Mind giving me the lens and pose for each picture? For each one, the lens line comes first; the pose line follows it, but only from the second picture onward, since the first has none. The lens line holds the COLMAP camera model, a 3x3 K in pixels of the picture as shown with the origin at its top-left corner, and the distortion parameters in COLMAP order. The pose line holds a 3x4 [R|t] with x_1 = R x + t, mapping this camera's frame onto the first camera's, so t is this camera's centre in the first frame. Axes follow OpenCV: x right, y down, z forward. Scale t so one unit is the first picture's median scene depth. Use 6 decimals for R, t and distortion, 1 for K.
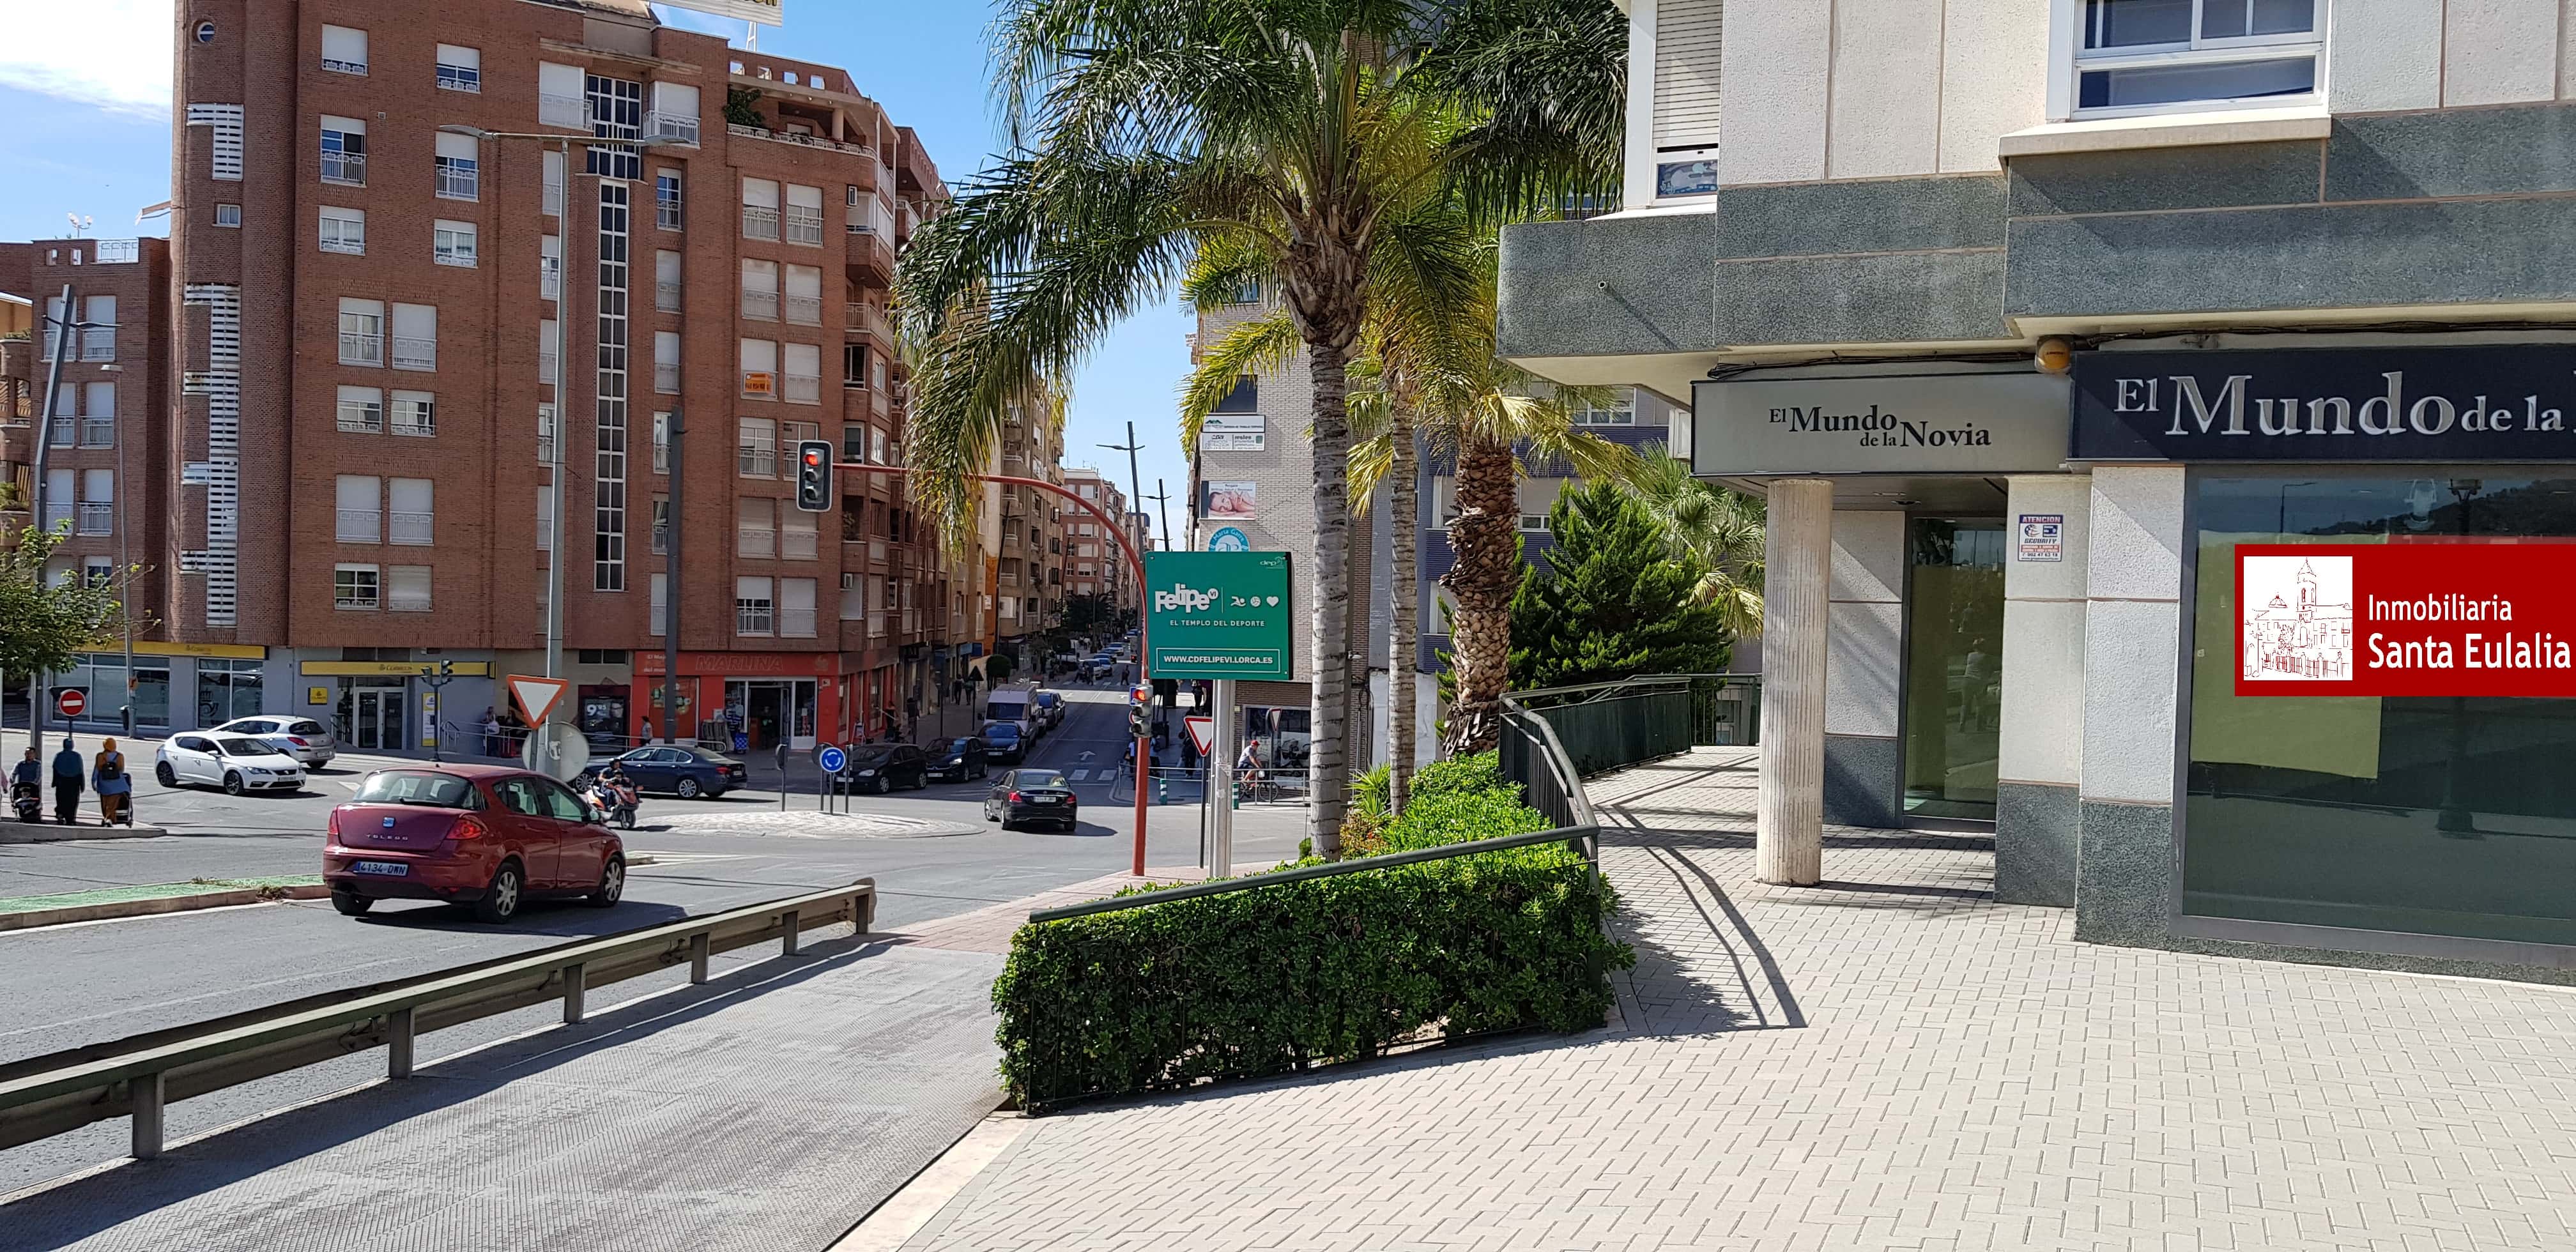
lens RADIAL K [[1996.2, 0, 1313.0], [0, 1996.2, 685.0], [0, 0, 1]] dist [0.058801, -0.099615]
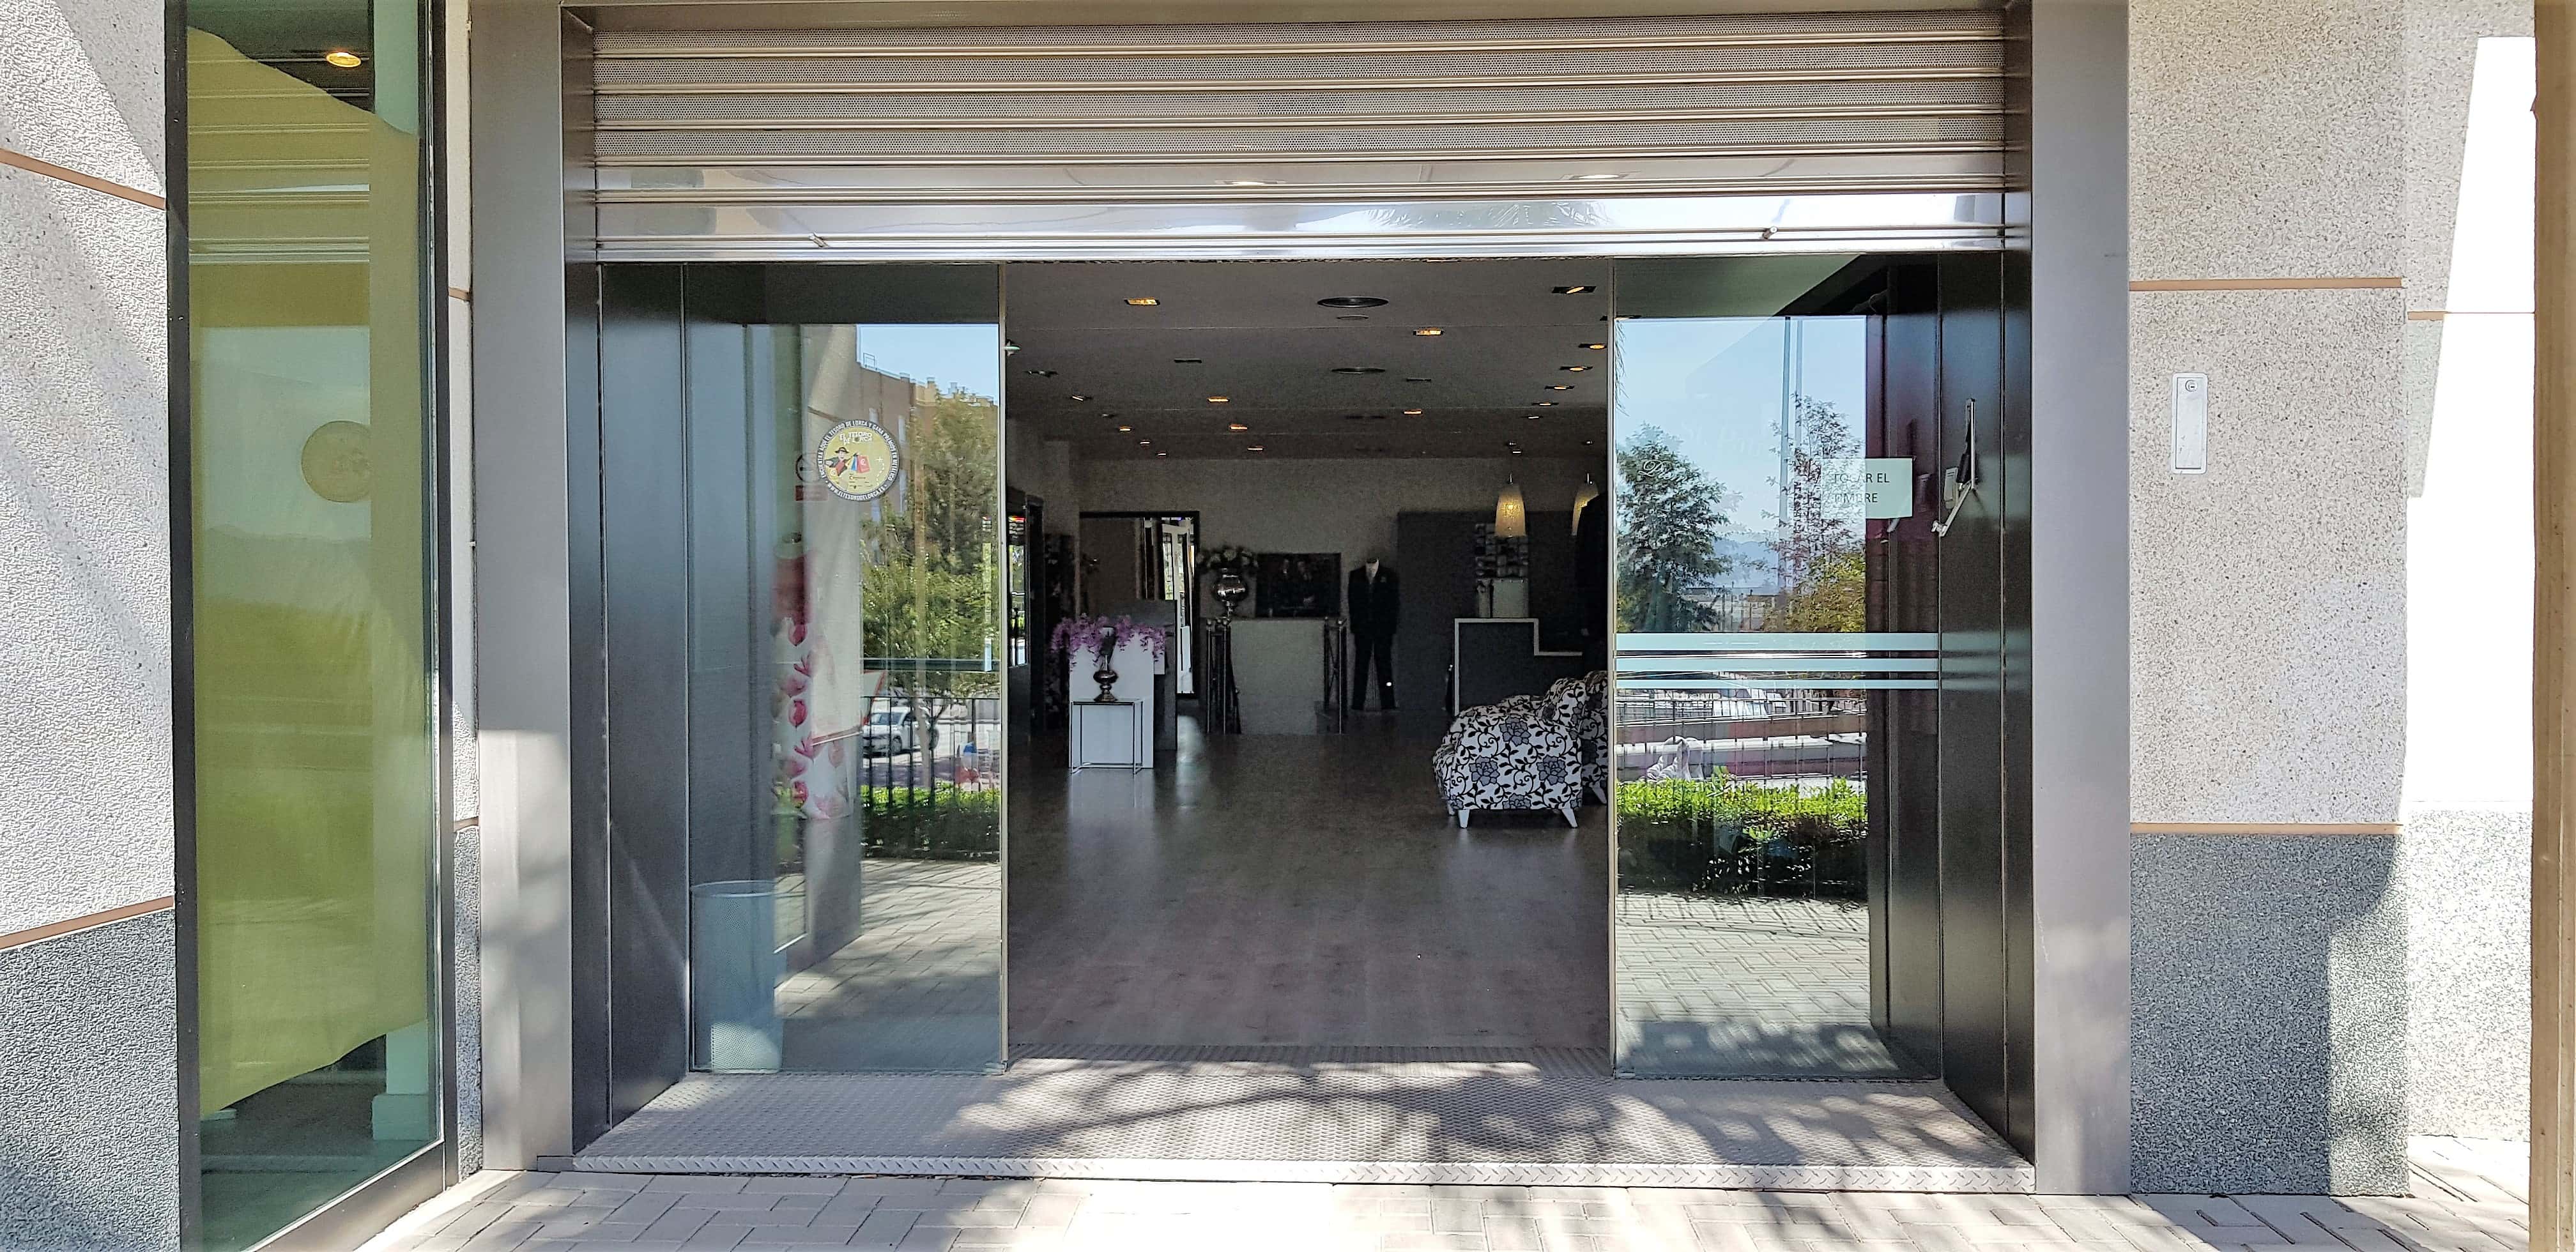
lens RADIAL K [[2012.9, 0, 1282.1], [0, 2012.9, 649.3], [0, 0, 1]] dist [0.113558, -0.198407]
pose [[-0.342157, -0.049095, 0.938359, 0.106625], [0.030232, 0.997542, 0.063215, -0.012345], [-0.939156, 0.049998, -0.339831, 1.478228]]
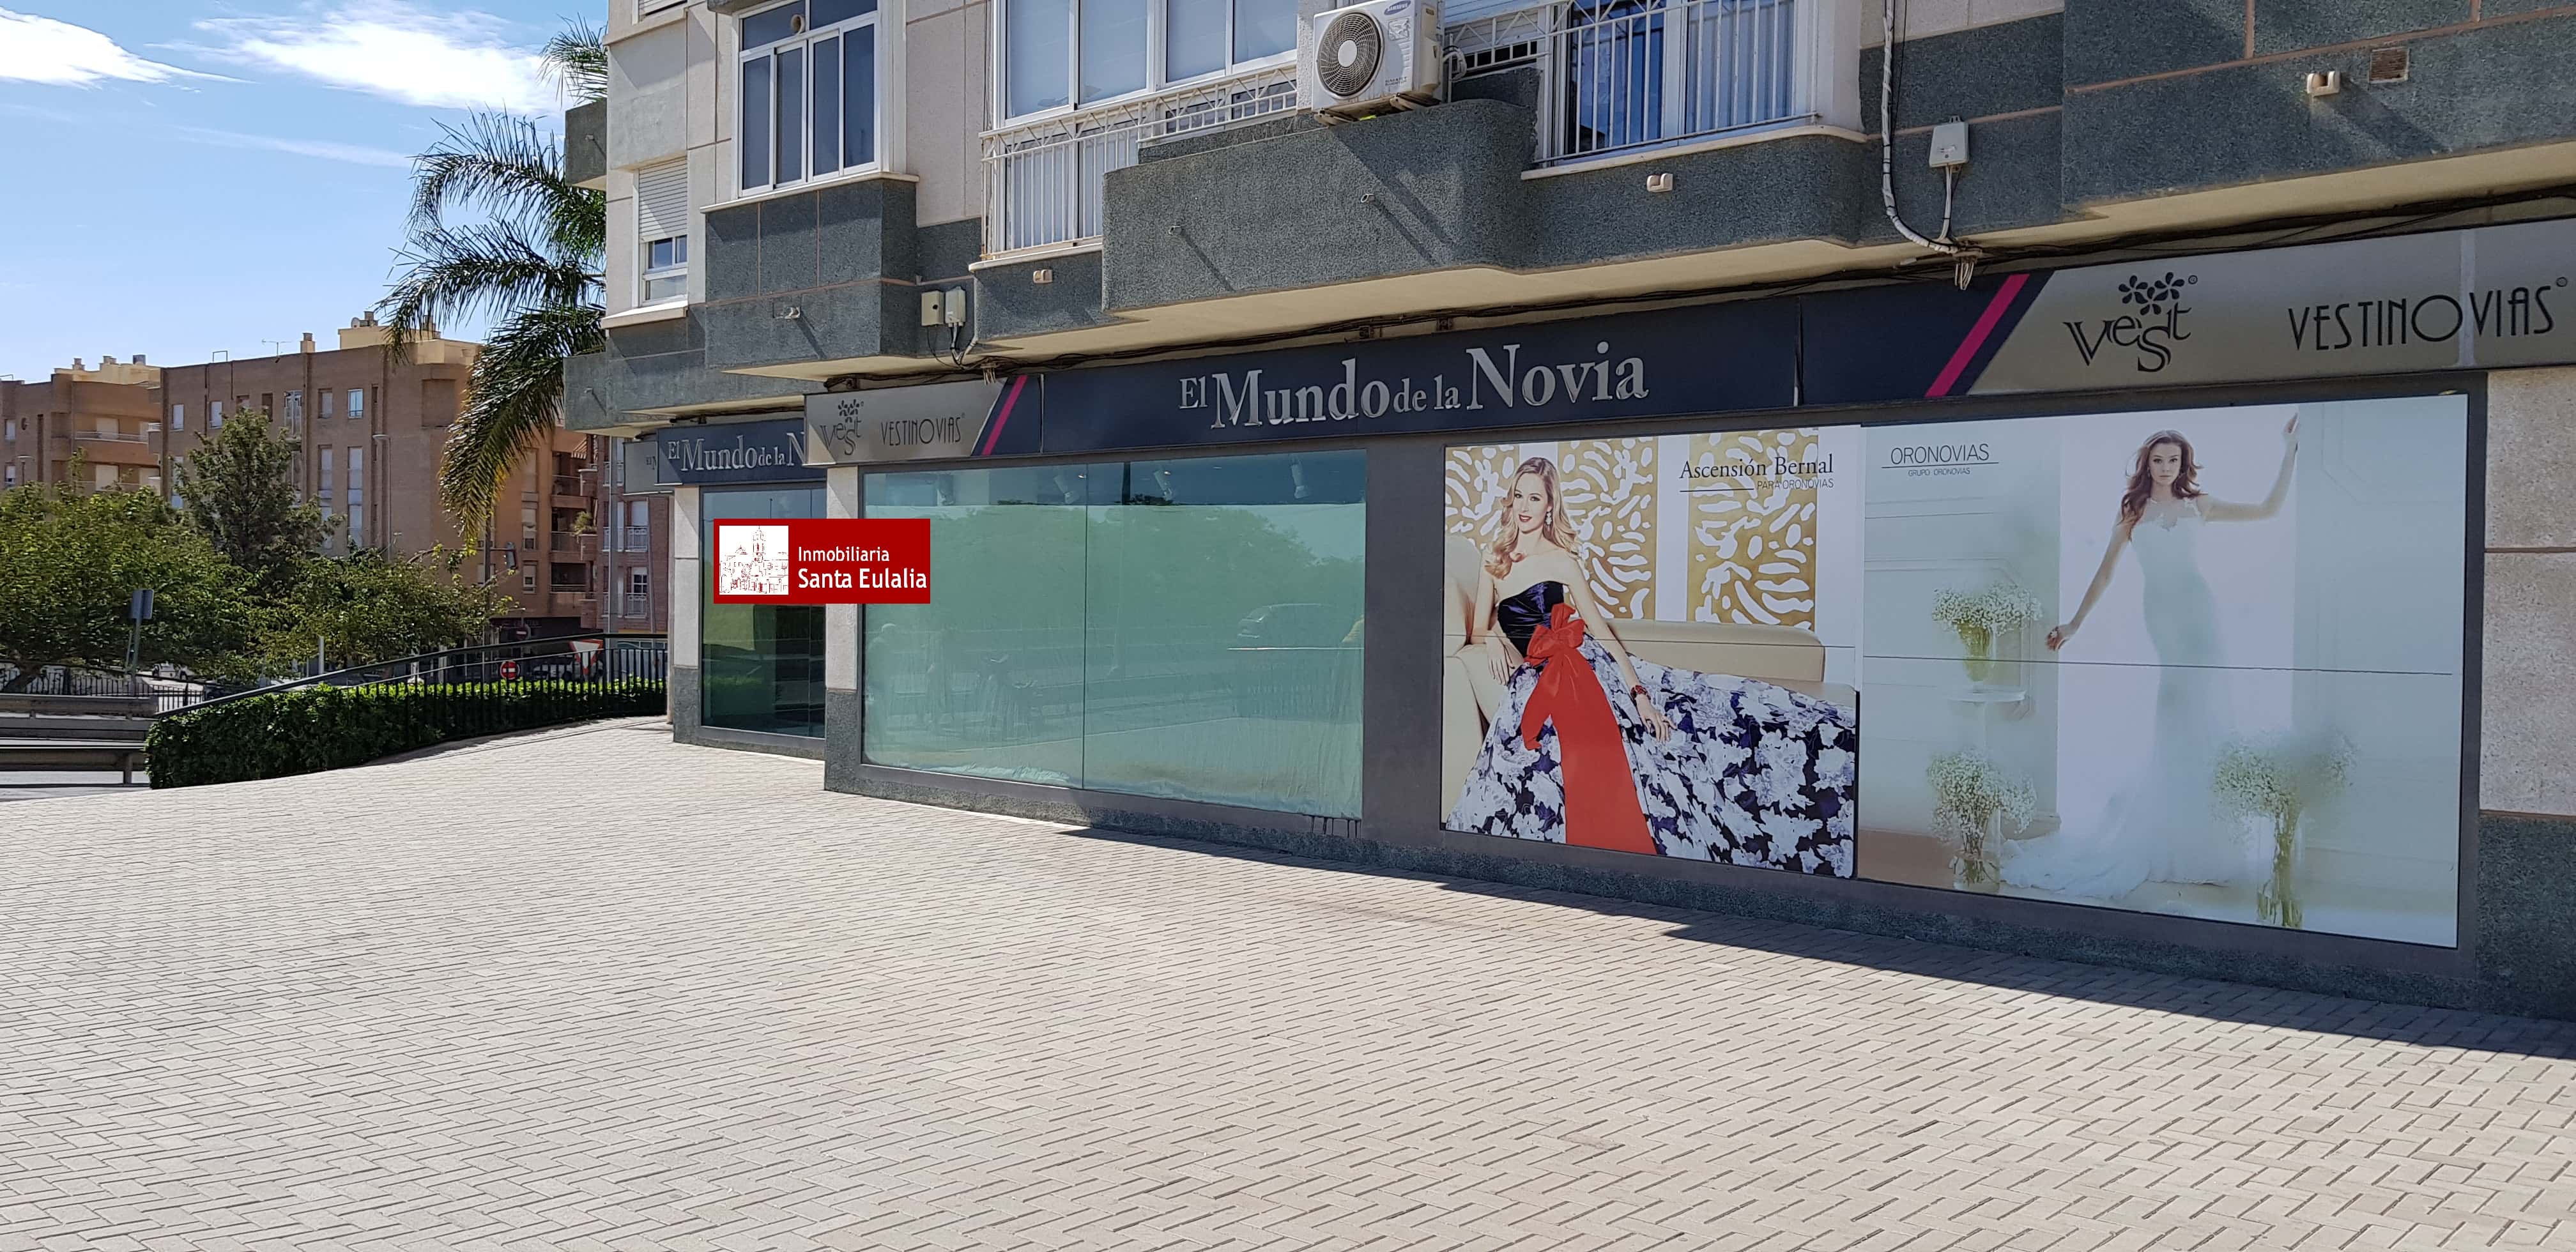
lens RADIAL K [[2020.2, 0, 1300.0], [0, 2020.2, 654.5], [0, 0, 1]] dist [0.109490, -0.189820]
pose [[0.930023, -0.000427, -0.367502, 1.682033], [-0.004955, 0.999894, -0.013700, 0.072228], [0.367469, 0.014563, 0.929922, -0.570807]]
